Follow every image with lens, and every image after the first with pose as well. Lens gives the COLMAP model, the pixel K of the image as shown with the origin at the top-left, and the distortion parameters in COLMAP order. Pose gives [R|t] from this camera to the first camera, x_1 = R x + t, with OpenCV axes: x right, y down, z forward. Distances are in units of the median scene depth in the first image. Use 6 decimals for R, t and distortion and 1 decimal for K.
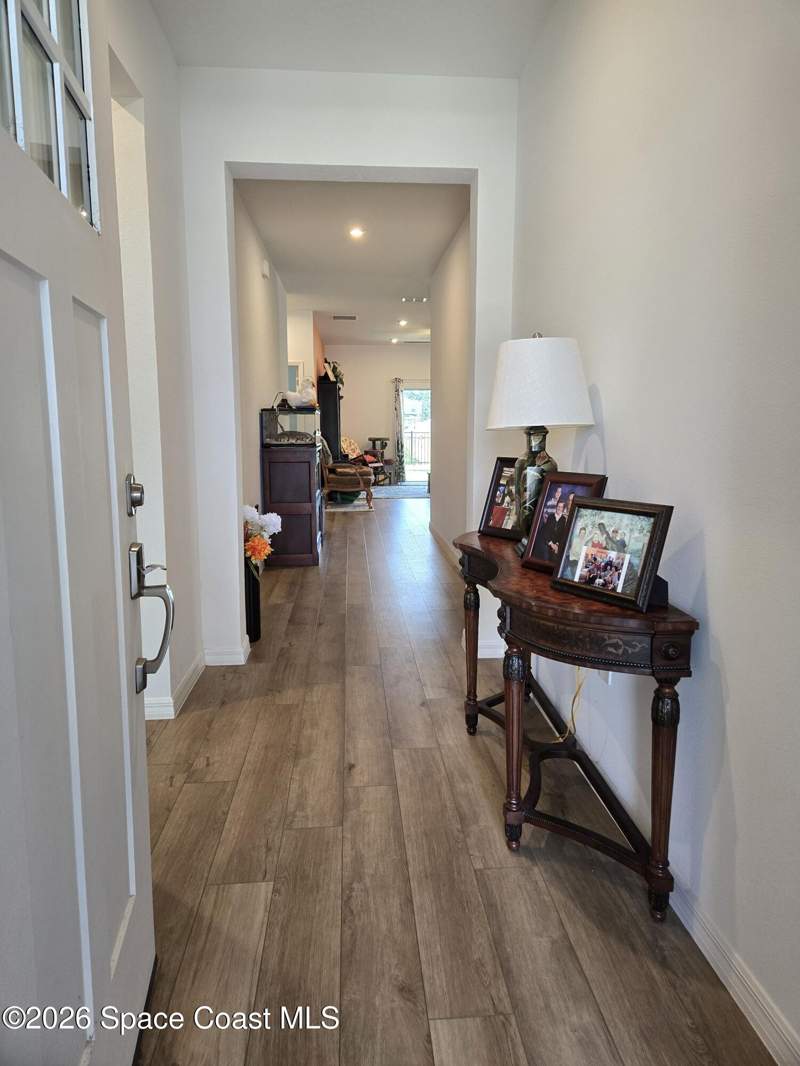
lens RADIAL K [[713.6, 0, 400.6], [0, 713.6, 531.1], [0, 0, 1]] dist [0.043928, -0.000887]
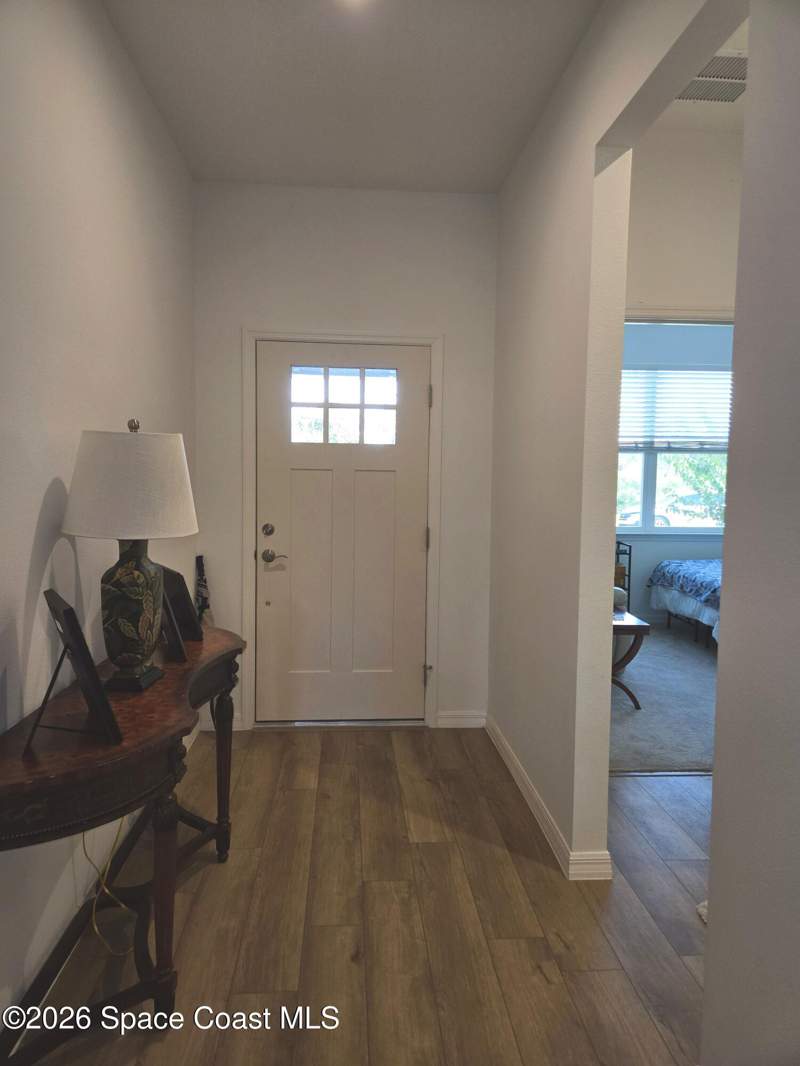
lens RADIAL K [[713.6, 0, 400.8], [0, 713.6, 534.7], [0, 0, 1]] dist [0.043928, -0.000887]
pose [[-0.999864, -0.015780, -0.004743, -0.121945], [-0.016444, 0.973881, 0.226463, -0.353101], [0.001045, 0.226510, -0.974008, 1.902184]]
